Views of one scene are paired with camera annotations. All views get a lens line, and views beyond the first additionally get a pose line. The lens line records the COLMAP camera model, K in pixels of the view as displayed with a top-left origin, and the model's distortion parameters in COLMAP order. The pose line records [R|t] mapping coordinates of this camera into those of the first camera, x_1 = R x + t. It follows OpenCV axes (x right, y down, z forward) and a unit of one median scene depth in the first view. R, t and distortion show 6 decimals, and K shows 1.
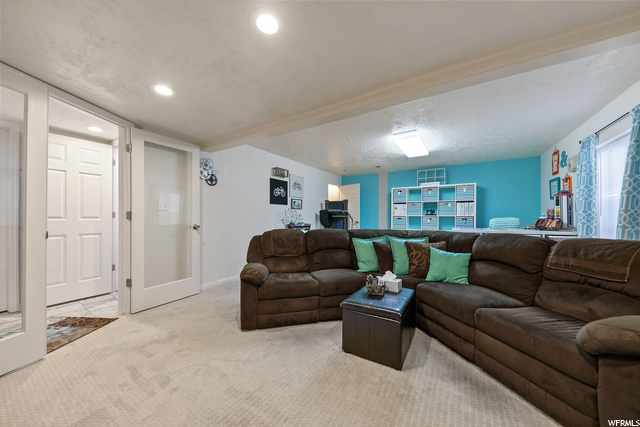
lens RADIAL K [[225.3, 0, 321.1], [0, 225.3, 215.9], [0, 0, 1]] dist [0.001049, 0.000070]
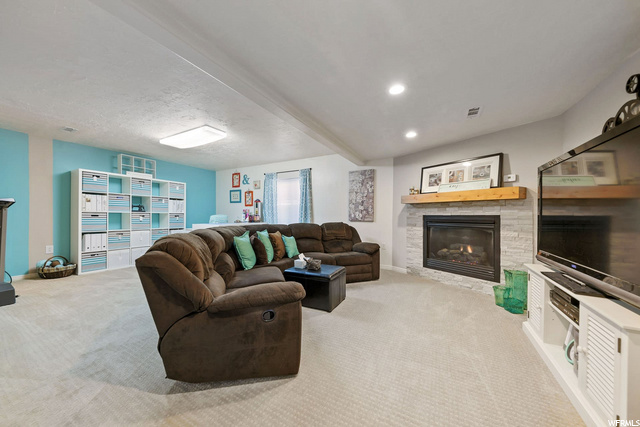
lens RADIAL K [[225.3, 0, 321.2], [0, 225.3, 216.1], [0, 0, 1]] dist [0.001049, 0.000070]
pose [[-0.066770, -0.001551, 0.997767, -0.415557], [-0.010928, 0.999940, 0.000824, 0.005756], [-0.997709, -0.010848, -0.066783, 0.378680]]
